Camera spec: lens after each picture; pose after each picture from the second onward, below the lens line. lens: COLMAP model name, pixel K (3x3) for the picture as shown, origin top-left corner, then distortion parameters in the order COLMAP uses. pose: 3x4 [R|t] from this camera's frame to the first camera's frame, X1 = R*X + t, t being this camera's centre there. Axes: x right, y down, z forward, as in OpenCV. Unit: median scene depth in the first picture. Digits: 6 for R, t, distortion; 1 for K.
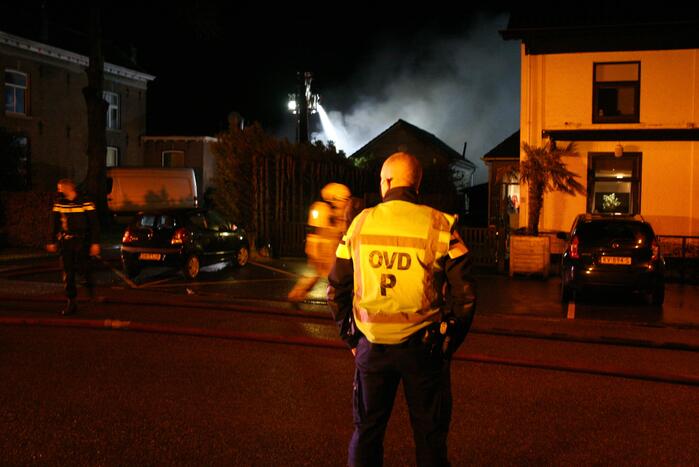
lens RADIAL K [[727.1, 0, 349.5], [0, 727.1, 233.5], [0, 0, 1]] dist [-0.040053, 0.003257]
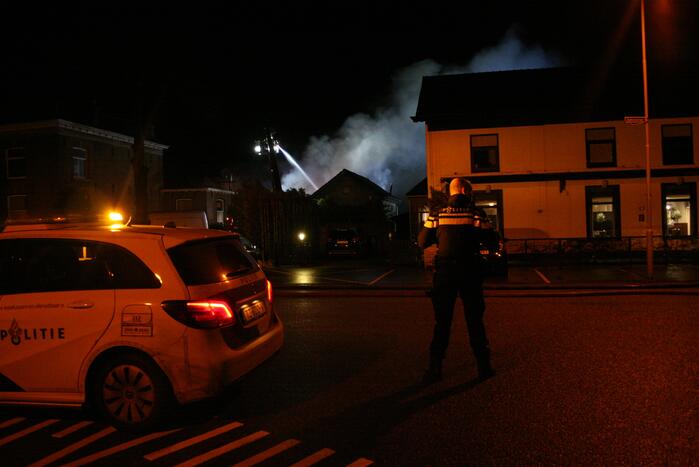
lens RADIAL K [[727.1, 0, 349.5], [0, 727.1, 233.5], [0, 0, 1]] dist [-0.040053, 0.003257]
pose [[0.993426, -0.045029, 0.105252, -0.097695], [0.049733, 0.997858, -0.042499, 0.033541], [-0.103113, 0.047454, 0.993537, -0.511198]]
